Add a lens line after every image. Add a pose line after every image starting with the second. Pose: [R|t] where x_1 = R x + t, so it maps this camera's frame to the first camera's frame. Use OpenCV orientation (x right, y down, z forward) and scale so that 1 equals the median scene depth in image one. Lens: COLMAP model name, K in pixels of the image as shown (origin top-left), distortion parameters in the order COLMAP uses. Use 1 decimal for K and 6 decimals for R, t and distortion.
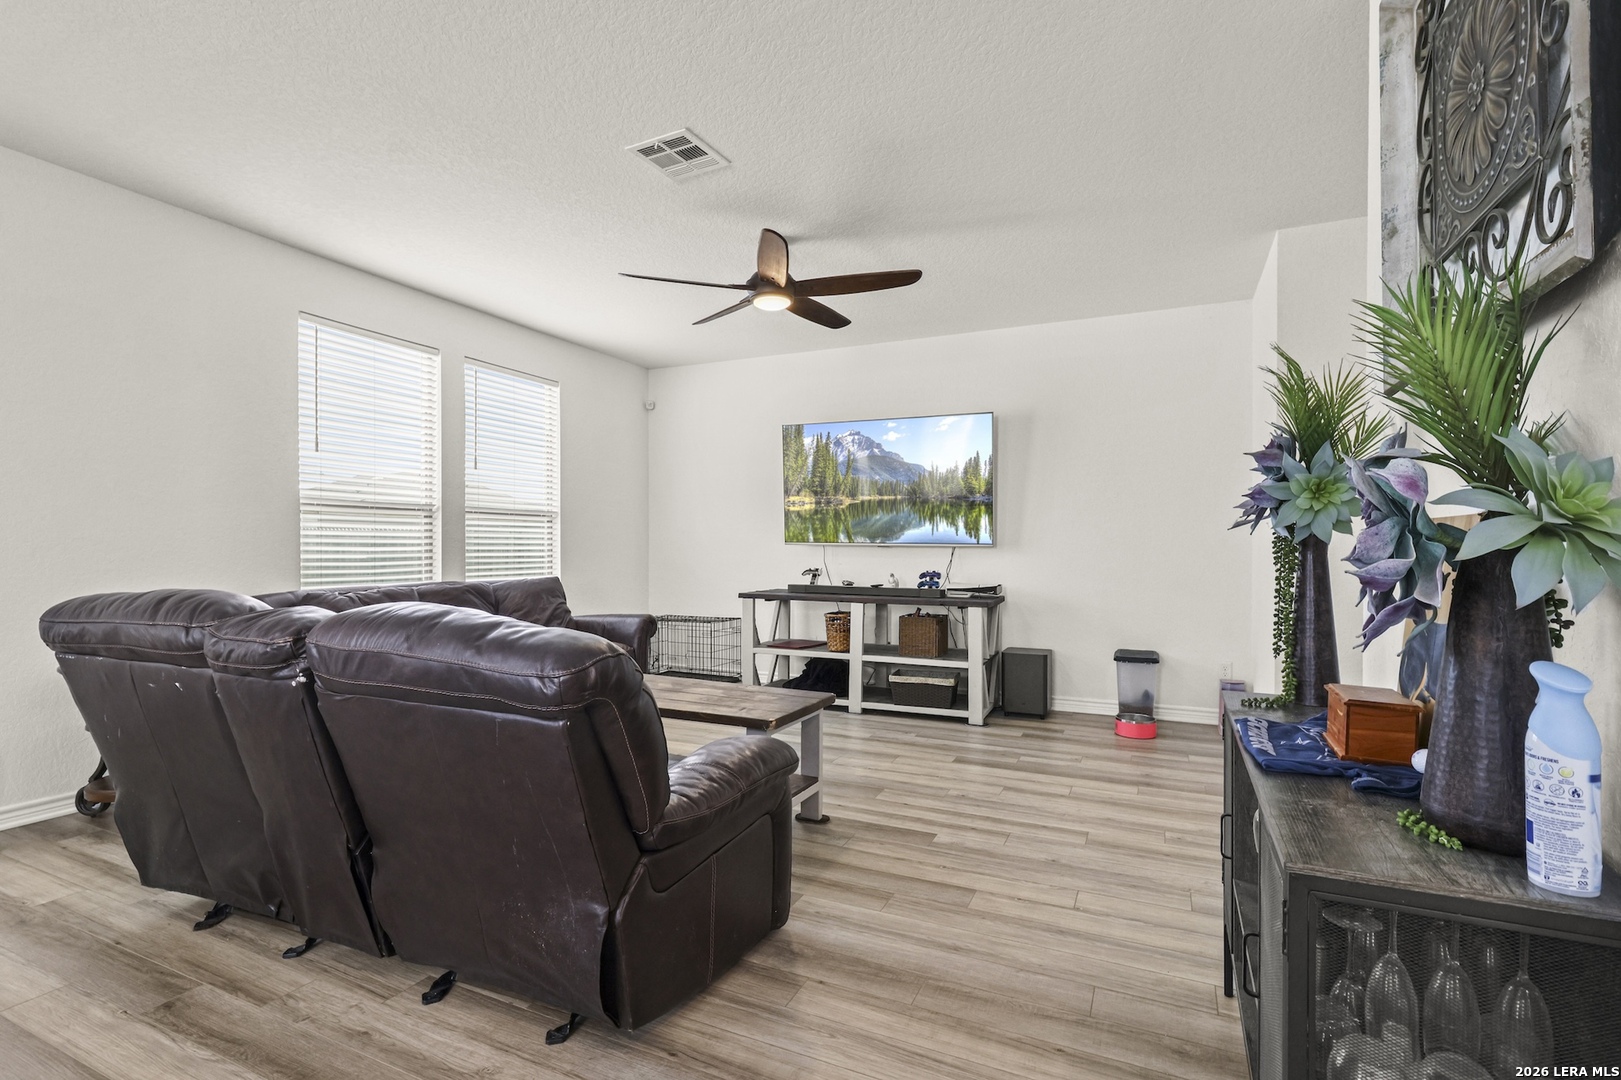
lens RADIAL K [[758.3, 0, 800.5], [0, 758.3, 545.1], [0, 0, 1]] dist [0.000446, -0.000047]
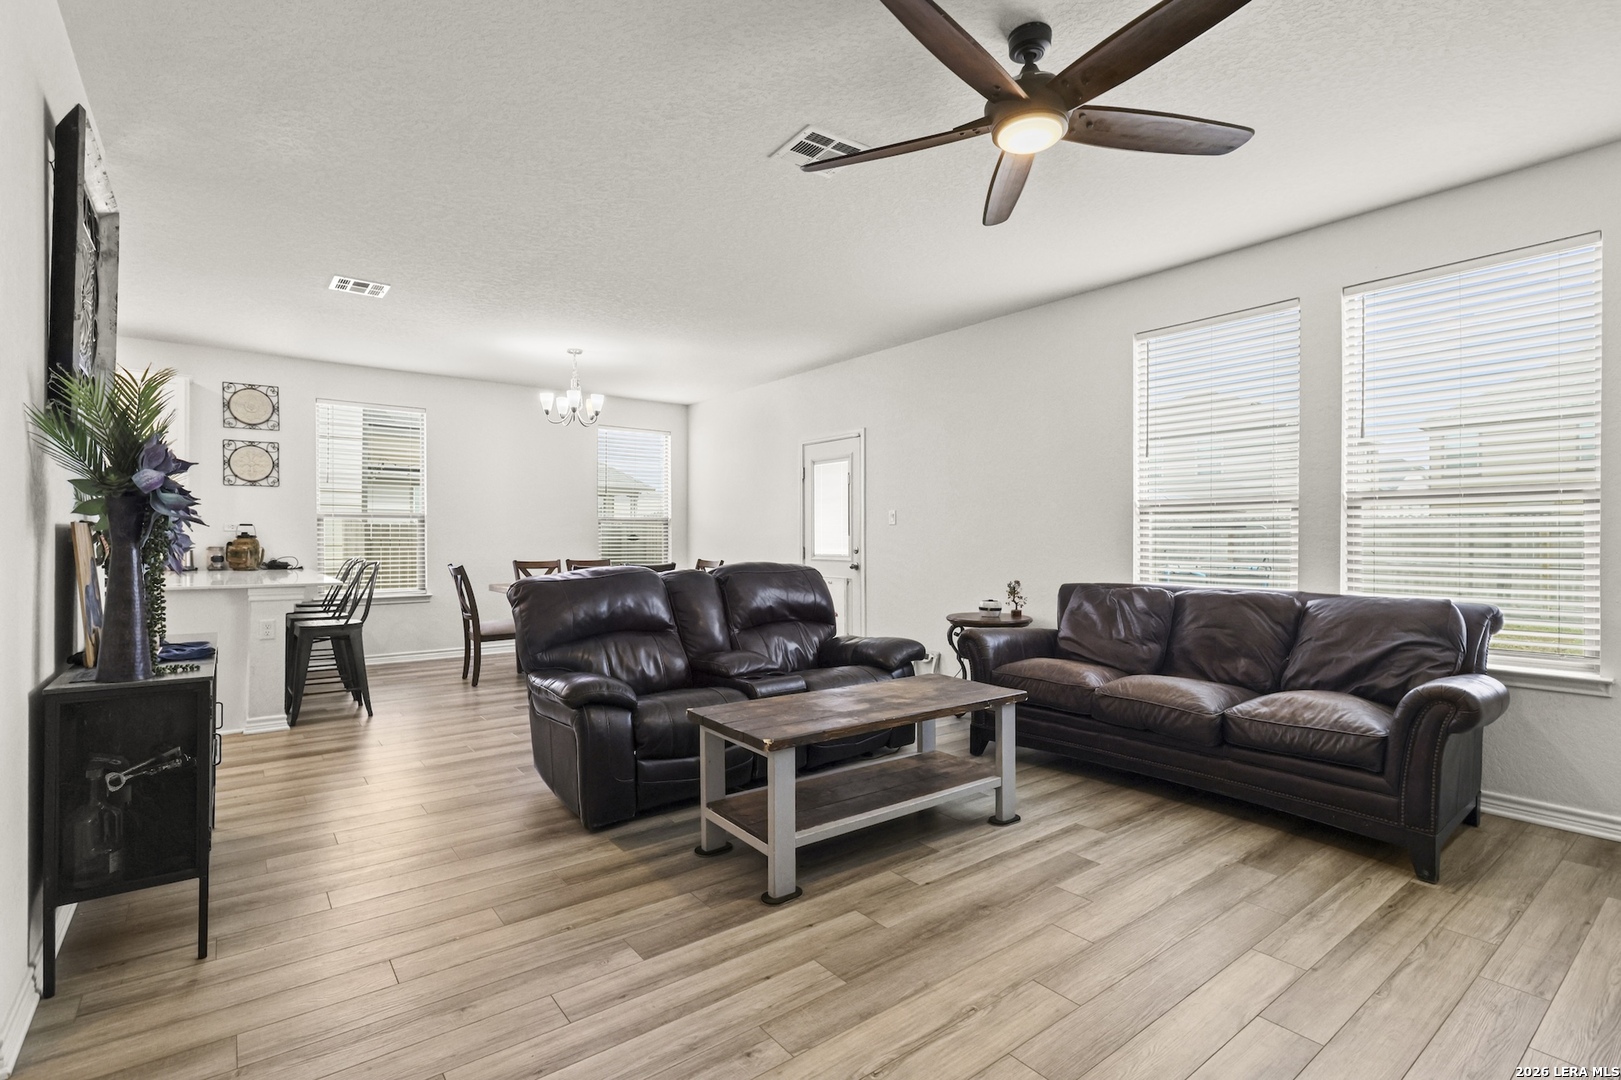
lens RADIAL K [[756.3, 0, 810.5], [0, 756.3, 540.0], [0, 0, 1]] dist [0.002252, -0.000022]
pose [[-0.448724, -0.005447, -0.893654, 0.547760], [-0.007271, 0.999971, -0.002444, -0.001071], [0.893641, 0.005401, -0.448751, 1.080002]]
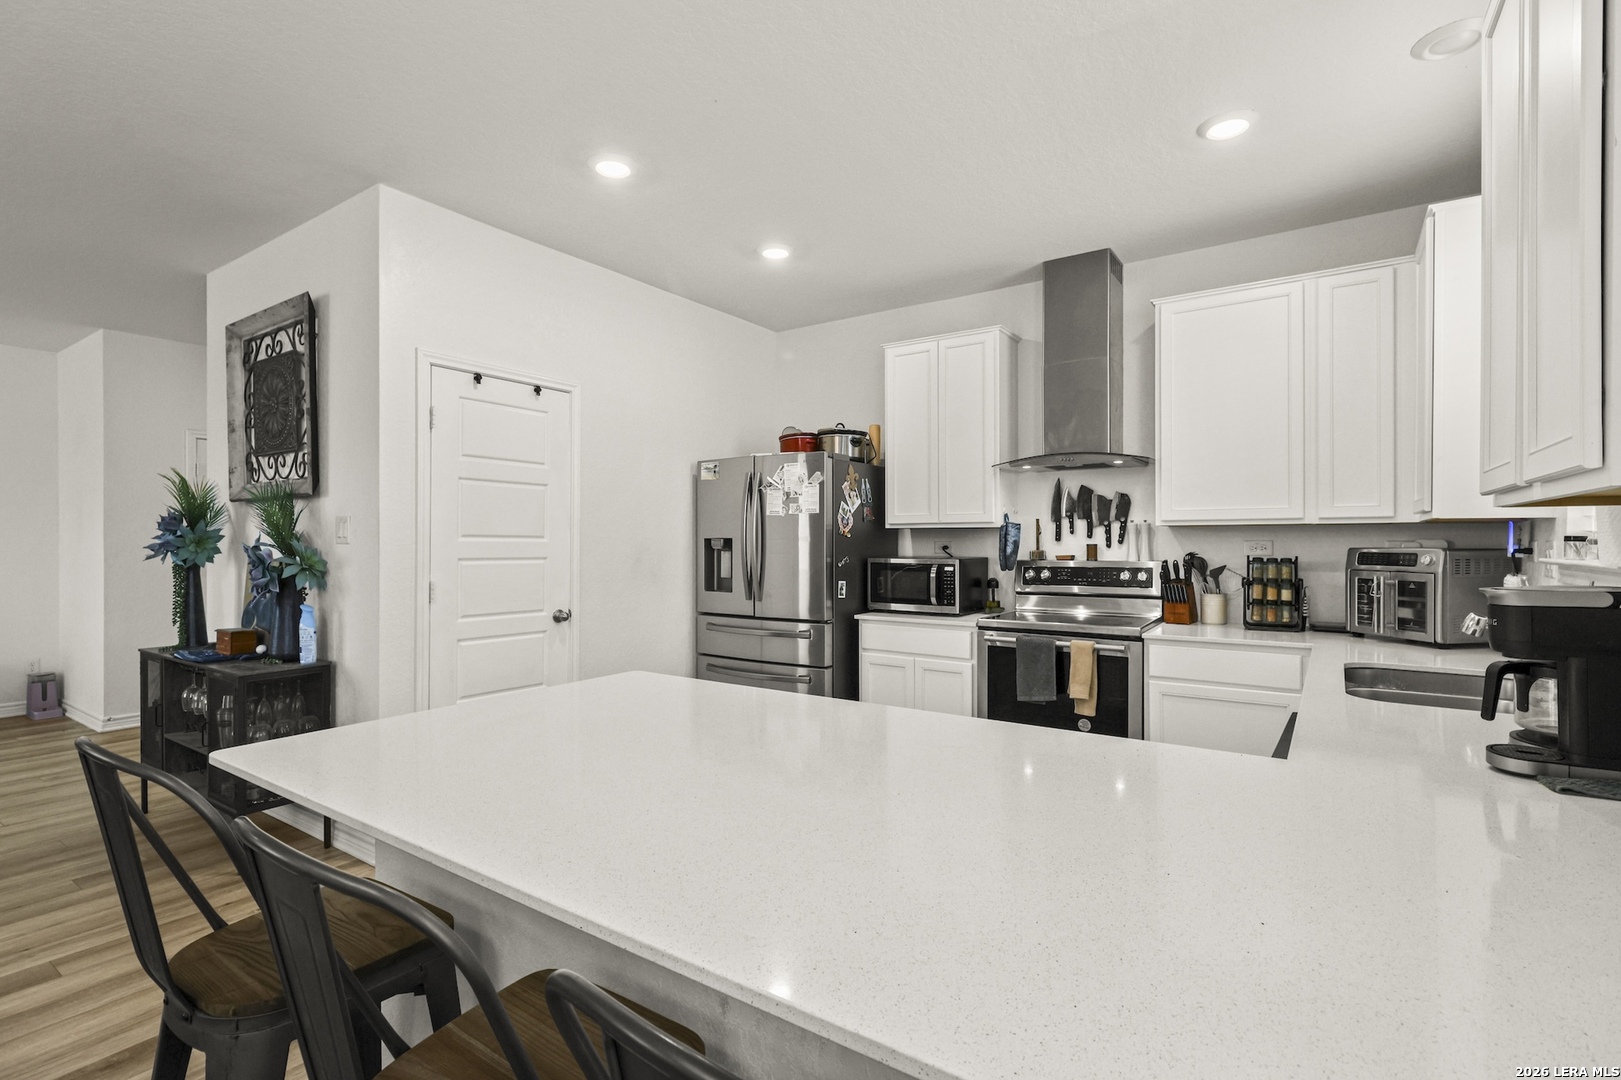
lens RADIAL K [[758.3, 0, 800.5], [0, 758.3, 545.1], [0, 0, 1]] dist [0.000446, -0.000047]
pose [[0.157834, -0.011744, 0.987396, -0.478056], [0.001870, 0.999931, 0.011594, -0.036536], [-0.987464, 0.000017, 0.157845, -0.413892]]
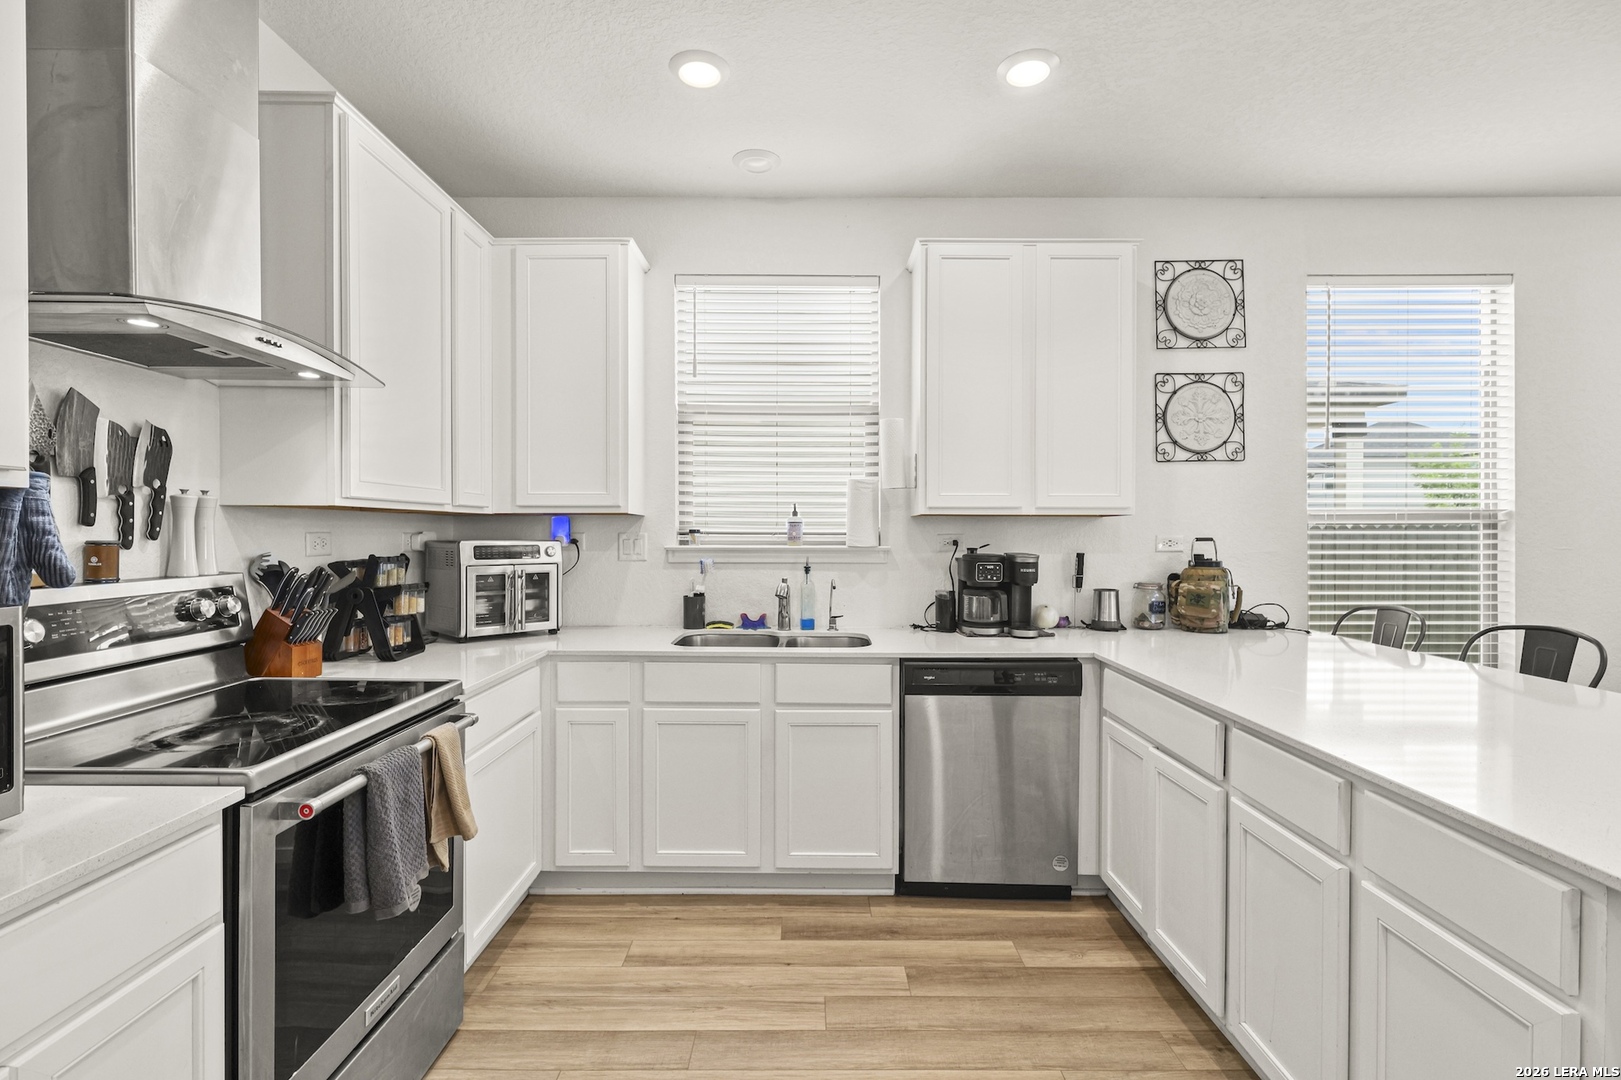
lens RADIAL K [[750.8, 0, 810.5], [0, 750.8, 540.0], [0, 0, 1]] dist [0.001546, 0.000107]
pose [[-0.900430, -0.001021, -0.435000, 0.374376], [-0.004659, 0.999963, 0.007296, -0.030412], [0.434976, 0.008596, -0.900401, -0.120677]]
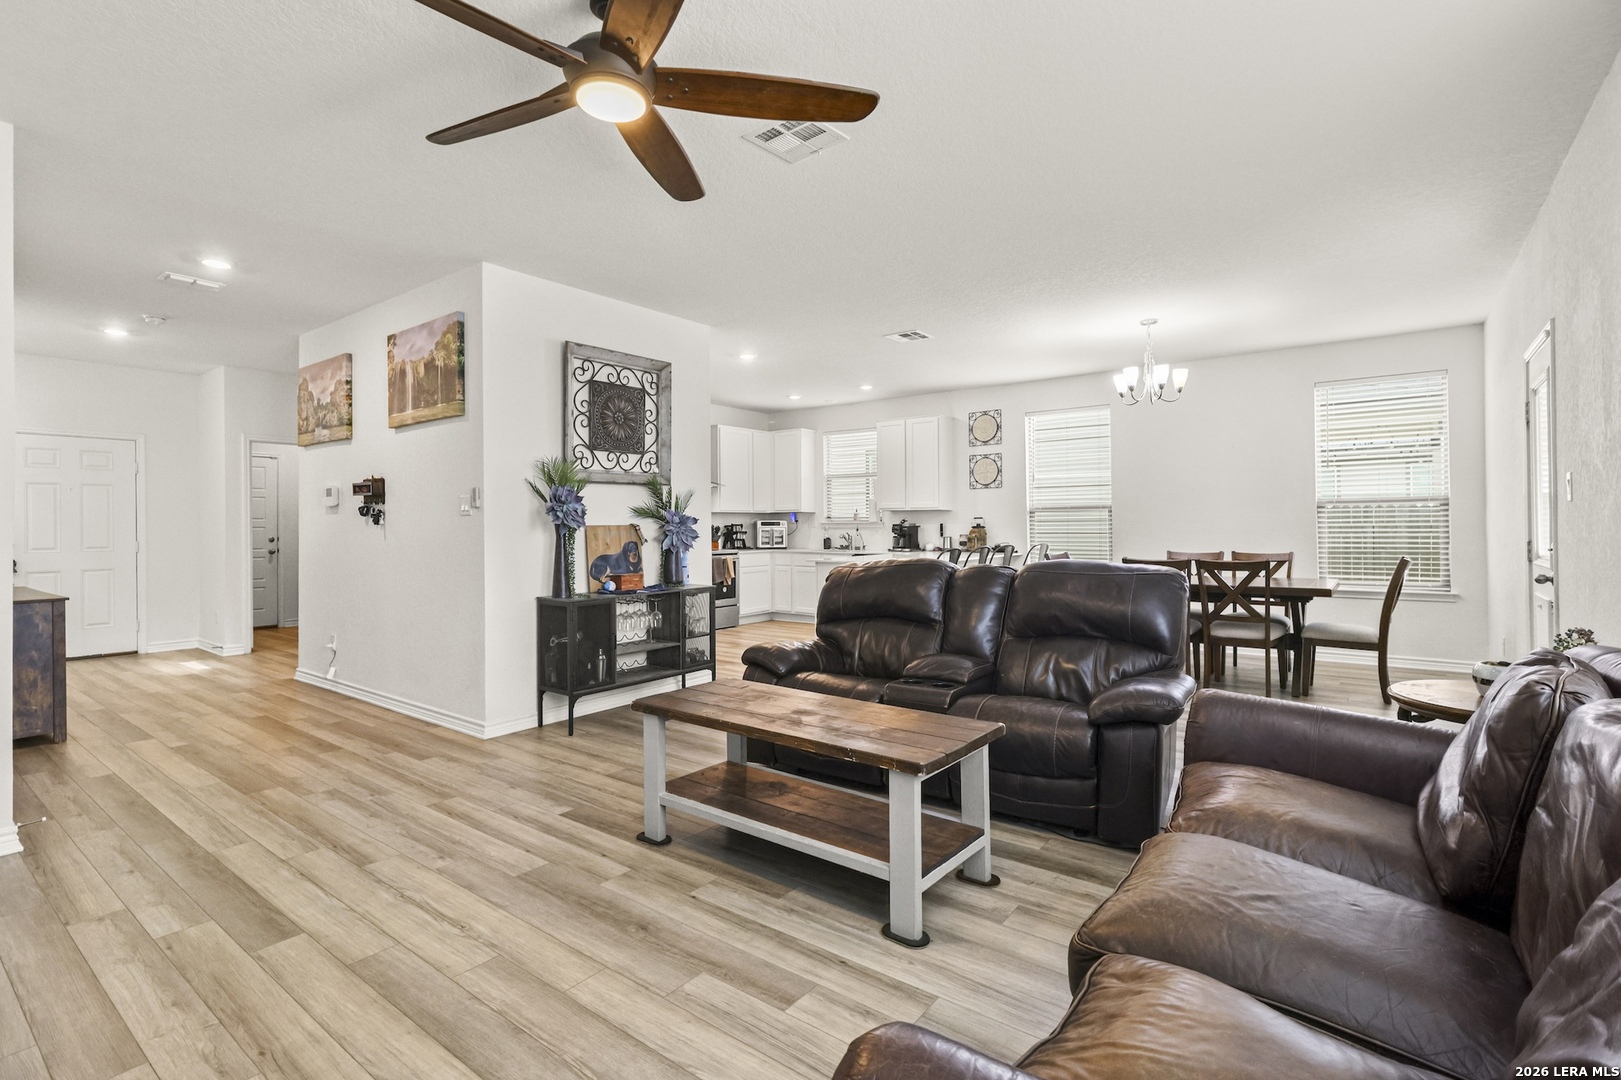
lens RADIAL K [[755.8, 0, 806.6], [0, 755.8, 525.0], [0, 0, 1]] dist [-0.000409, -0.000171]
pose [[-0.978329, 0.001994, 0.207049, -0.277153], [0.002505, 0.999994, 0.002208, -0.014435], [-0.207043, 0.002679, -0.978328, 1.456263]]
